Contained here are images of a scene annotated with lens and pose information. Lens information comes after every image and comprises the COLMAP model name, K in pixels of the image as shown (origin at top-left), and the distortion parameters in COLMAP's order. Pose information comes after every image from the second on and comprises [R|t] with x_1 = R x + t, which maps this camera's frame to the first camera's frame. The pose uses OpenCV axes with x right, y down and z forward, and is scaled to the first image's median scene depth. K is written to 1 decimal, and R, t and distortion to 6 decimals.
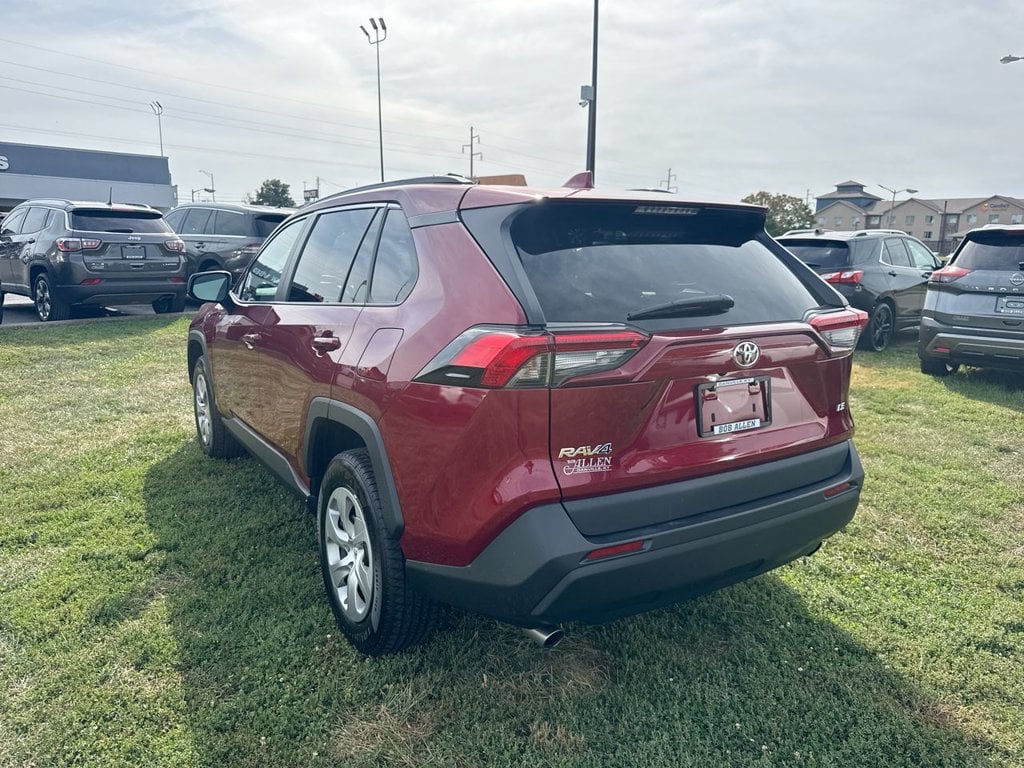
lens RADIAL K [[729.8, 0, 502.5], [0, 729.8, 375.3], [0, 0, 1]] dist [0.036681, -0.036214]
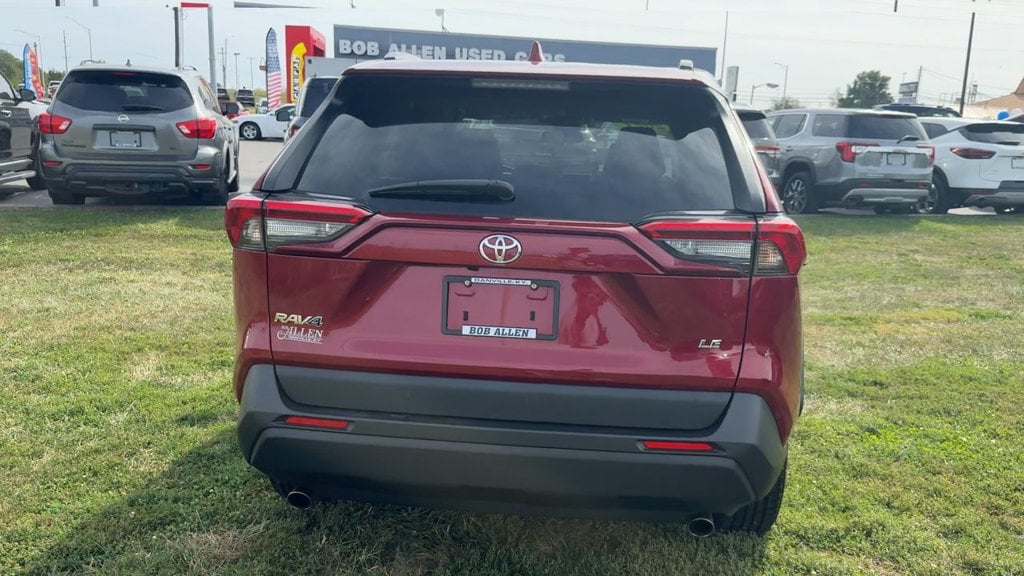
lens RADIAL K [[861.3, 0, 530.5], [0, 861.3, 346.2], [0, 0, 1]] dist [0.085202, -0.113950]
pose [[0.796641, 0.162802, -0.582115, 0.699101], [-0.136911, 0.986616, 0.088564, -0.007394], [0.588743, 0.009144, 0.808269, 0.136502]]
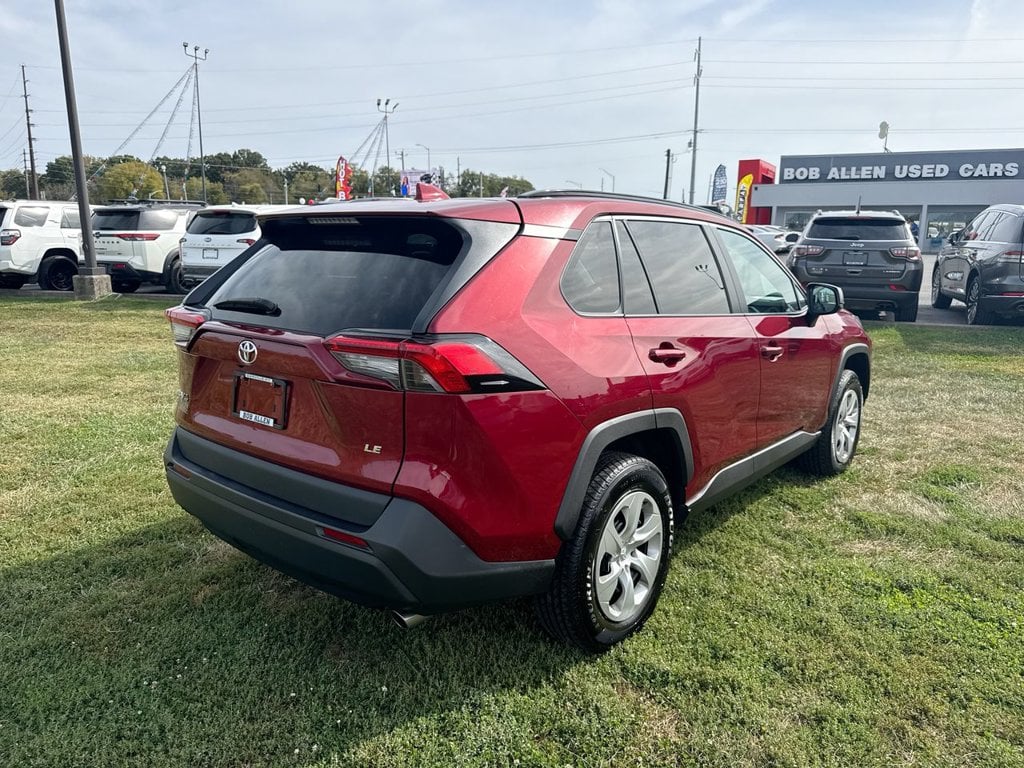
lens RADIAL K [[729.8, 0, 514.9], [0, 729.8, 379.8], [0, 0, 1]] dist [0.036681, -0.036214]
pose [[0.330639, 0.172001, -0.927951, 1.063188], [-0.174443, 0.977448, 0.119019, -0.134616], [0.927495, 0.122522, 0.353187, 0.705489]]
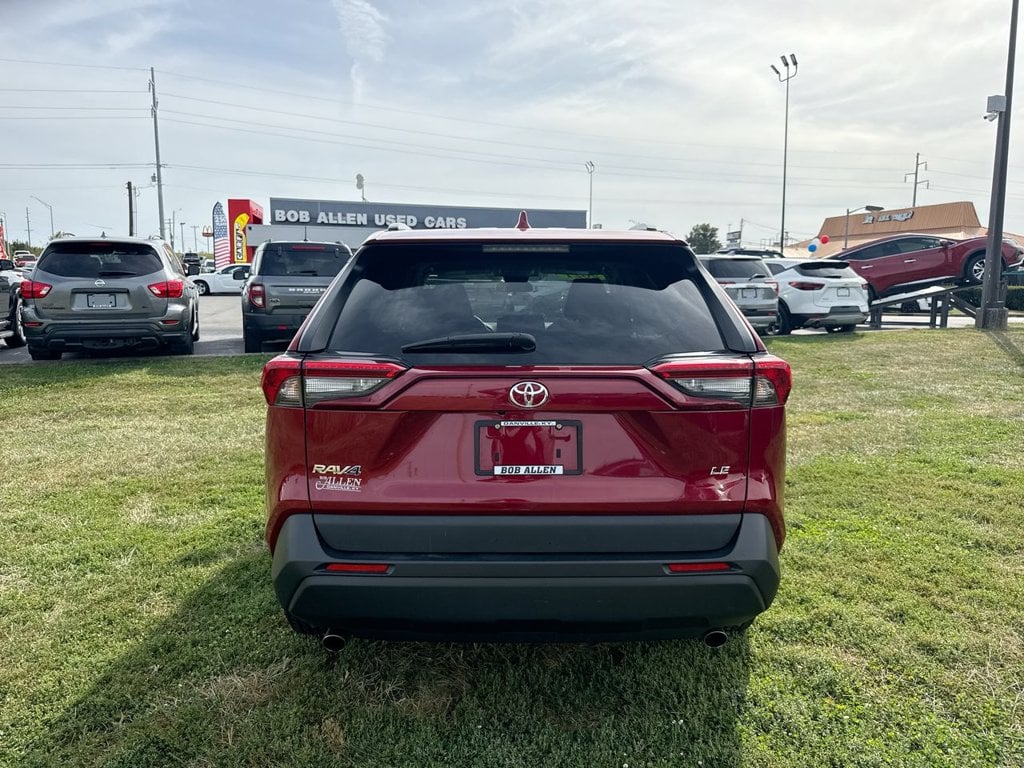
lens RADIAL K [[729.8, 0, 516.2], [0, 729.8, 378.3], [0, 0, 1]] dist [0.036681, -0.036214]
pose [[0.854761, 0.060282, -0.515508, 0.576178], [-0.086939, 0.995828, -0.027703, -0.016013], [0.511688, 0.068497, 0.856437, 0.126688]]
